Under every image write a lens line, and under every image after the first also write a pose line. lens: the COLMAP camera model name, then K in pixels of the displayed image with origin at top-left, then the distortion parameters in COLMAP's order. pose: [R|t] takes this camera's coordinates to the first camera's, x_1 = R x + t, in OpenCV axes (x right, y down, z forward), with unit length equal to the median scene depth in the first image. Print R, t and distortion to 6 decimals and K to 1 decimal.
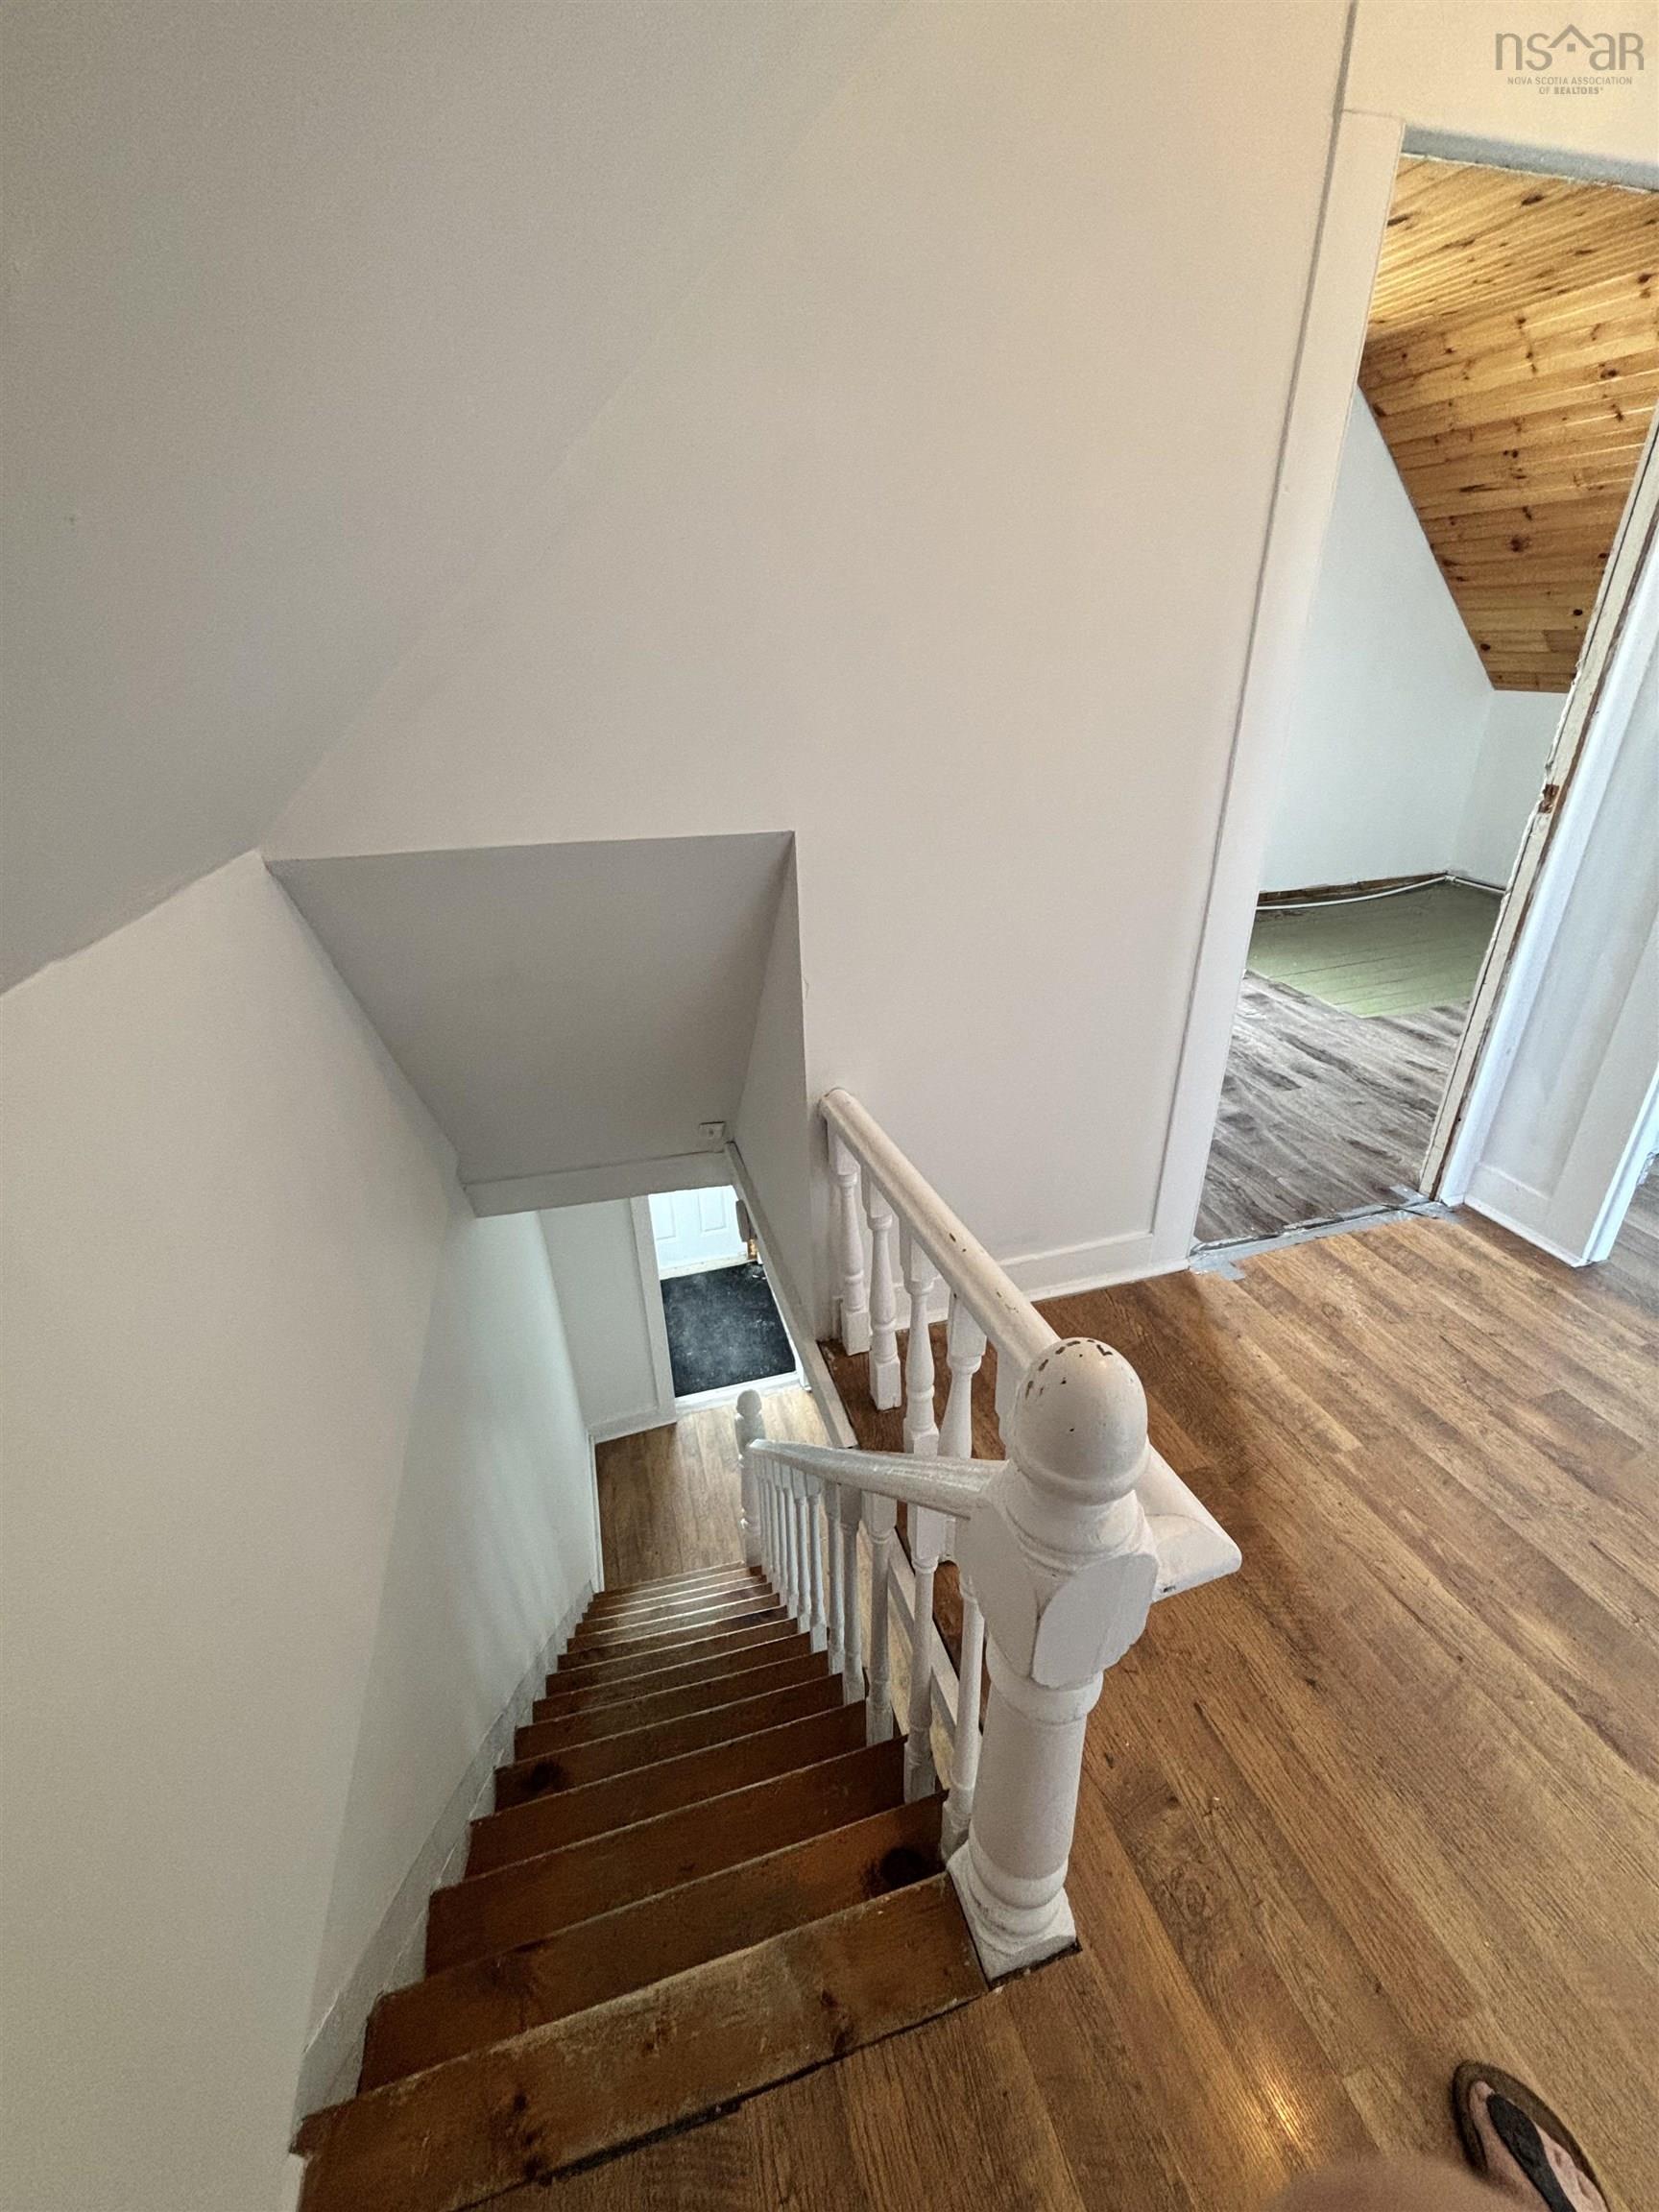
lens RADIAL K [[900.6, 0, 831.9], [0, 900.6, 1107.2], [0, 0, 1]] dist [-0.000179, 0.000308]
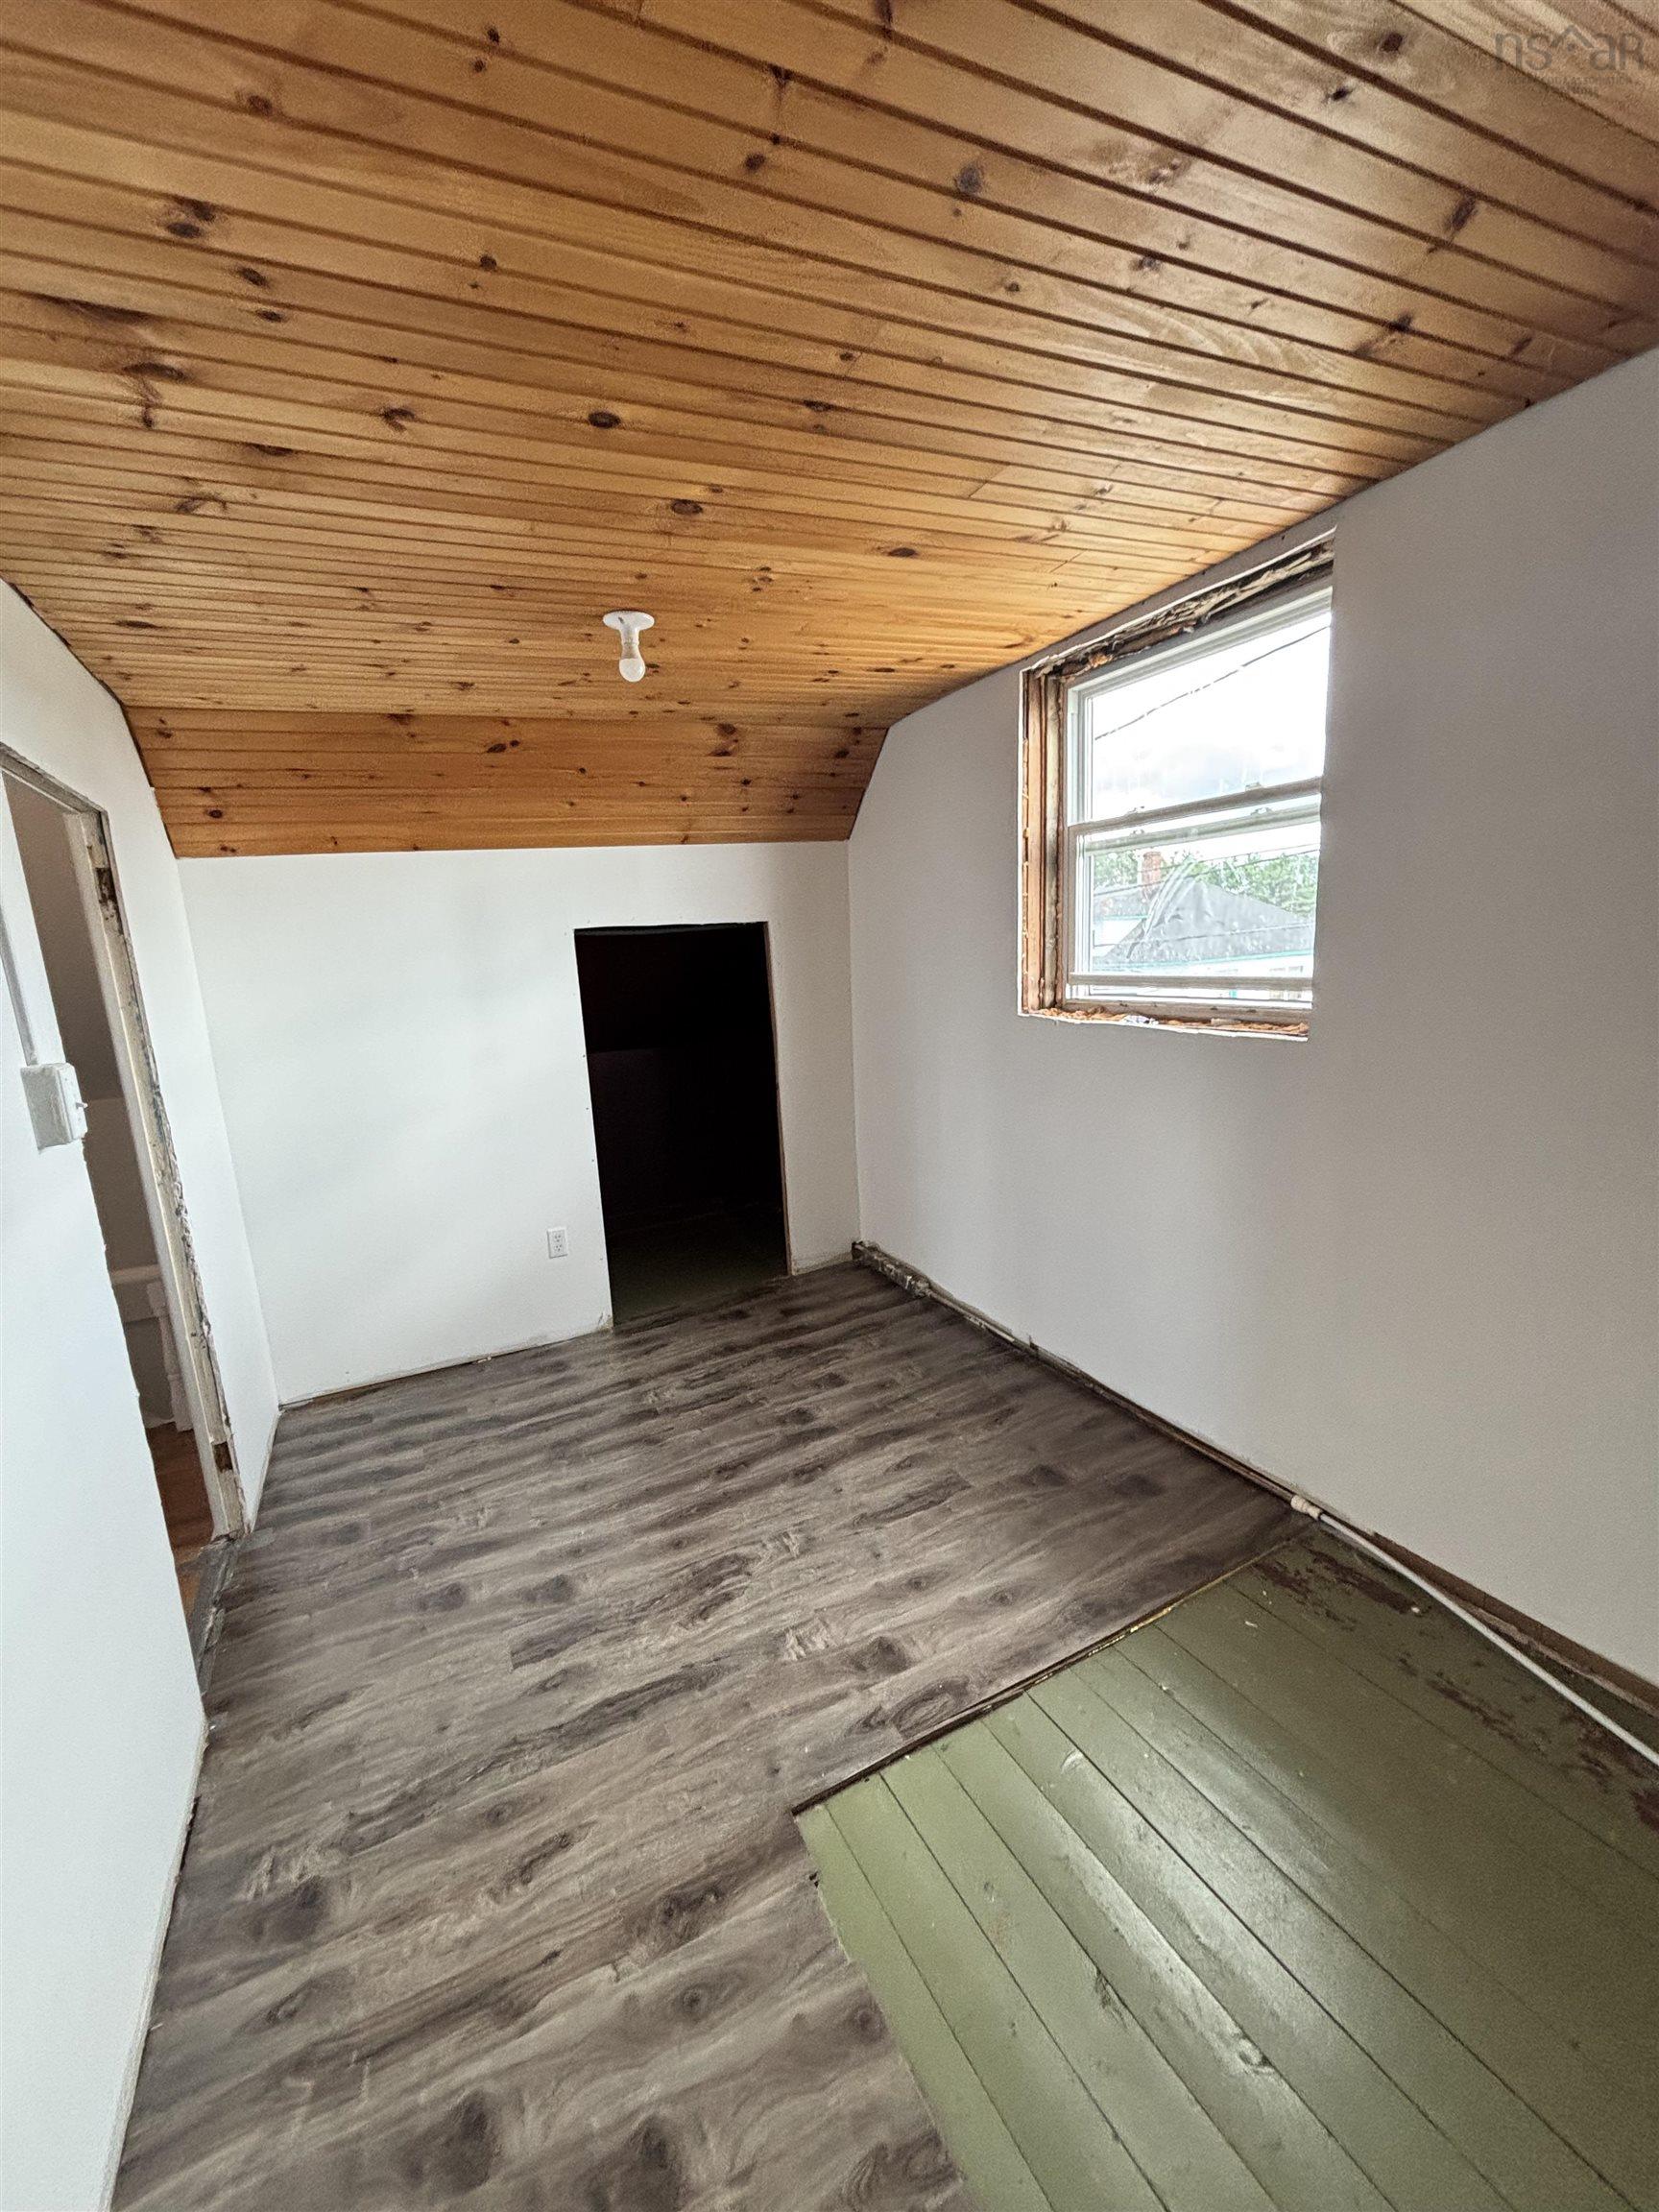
lens RADIAL K [[900.6, 0, 827.9], [0, 900.6, 1103.1], [0, 0, 1]] dist [-0.000179, 0.000308]
pose [[0.169991, 0.189211, -0.967110, 1.139630], [-0.389841, 0.914247, 0.110346, -0.577321], [0.905056, 0.358261, 0.229176, 0.913465]]
